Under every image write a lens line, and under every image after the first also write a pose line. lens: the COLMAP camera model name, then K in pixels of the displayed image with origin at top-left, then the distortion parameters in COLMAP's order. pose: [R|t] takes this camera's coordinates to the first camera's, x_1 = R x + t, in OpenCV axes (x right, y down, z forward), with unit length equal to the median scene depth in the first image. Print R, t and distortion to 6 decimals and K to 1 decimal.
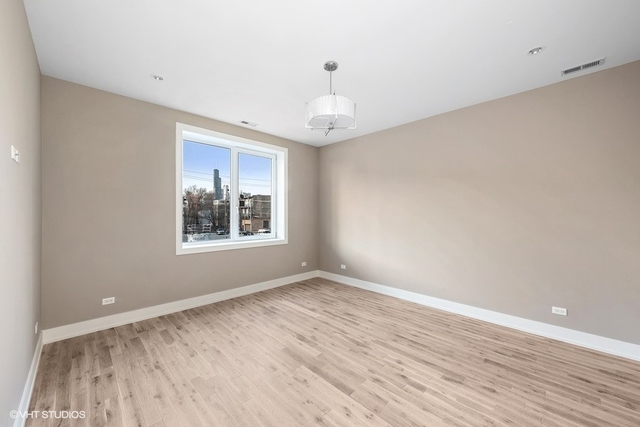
lens RADIAL K [[251.3, 0, 321.0], [0, 251.3, 213.3], [0, 0, 1]] dist [-0.017904, -0.000241]
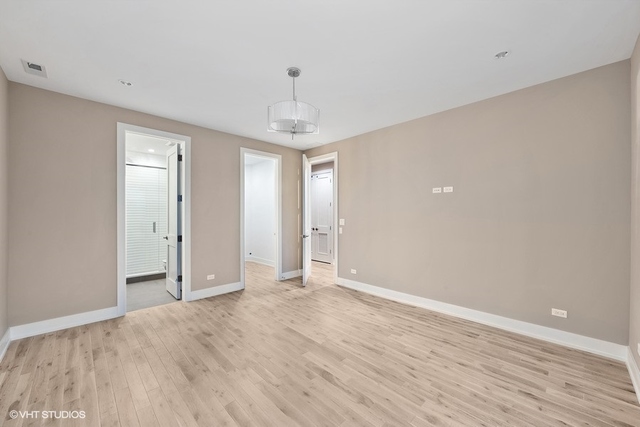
lens RADIAL K [[251.3, 0, 320.9], [0, 251.3, 212.5], [0, 0, 1]] dist [-0.017904, -0.000241]
pose [[-0.999982, -0.003331, 0.005074, -0.069955], [-0.003356, 0.999982, -0.004976, 0.020592], [-0.005058, -0.004993, -0.999975, 1.874149]]
